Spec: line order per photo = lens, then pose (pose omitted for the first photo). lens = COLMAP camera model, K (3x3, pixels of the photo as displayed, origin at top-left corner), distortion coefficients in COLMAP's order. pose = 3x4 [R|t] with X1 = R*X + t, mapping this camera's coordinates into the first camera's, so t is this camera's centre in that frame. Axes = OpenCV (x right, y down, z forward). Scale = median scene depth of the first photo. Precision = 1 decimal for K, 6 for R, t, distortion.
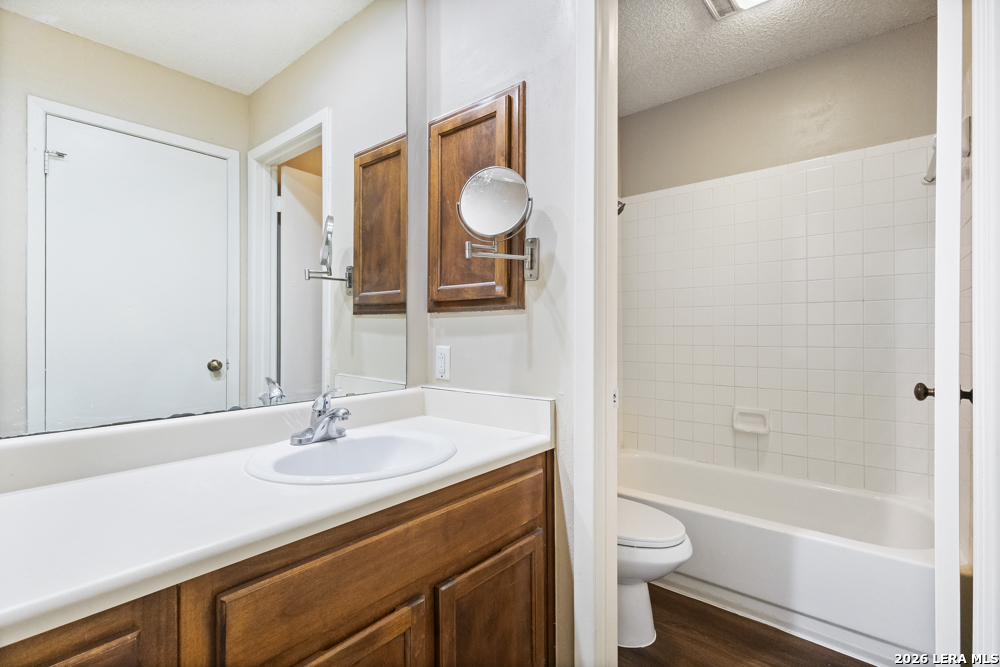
lens RADIAL K [[464.9, 0, 499.6], [0, 464.9, 334.3], [0, 0, 1]] dist [-0.003809, 0.002856]
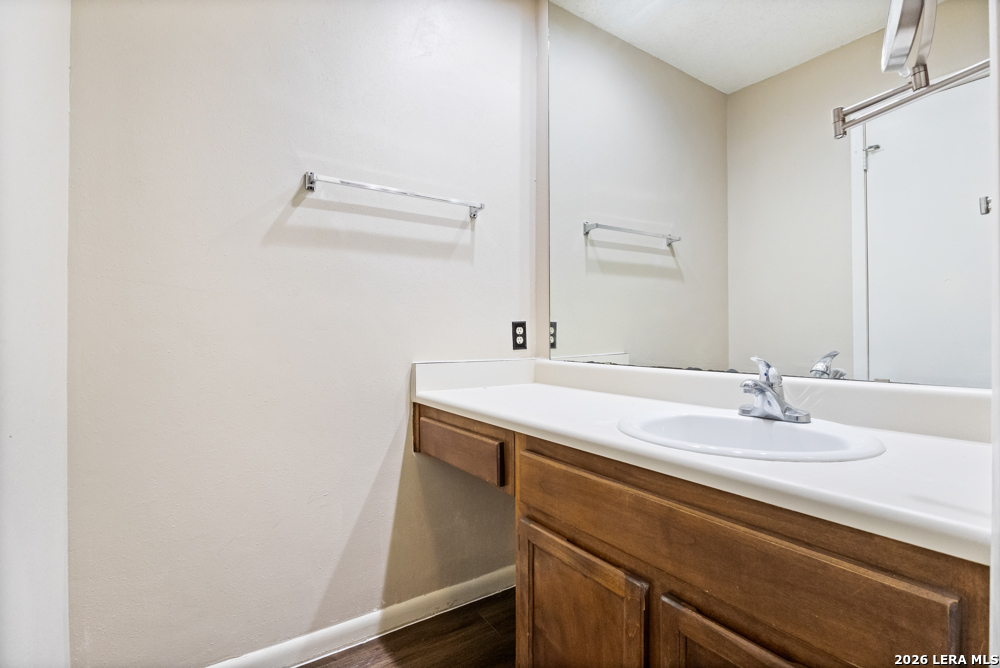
lens RADIAL K [[485.1, 0, 501.8], [0, 485.1, 333.9], [0, 0, 1]] dist [-0.009931, 0.002878]
pose [[-0.298587, 0.004790, -0.954370, 0.797748], [-0.000039, 0.999987, 0.005031, 0.087986], [0.954382, 0.001540, -0.298583, 1.029593]]
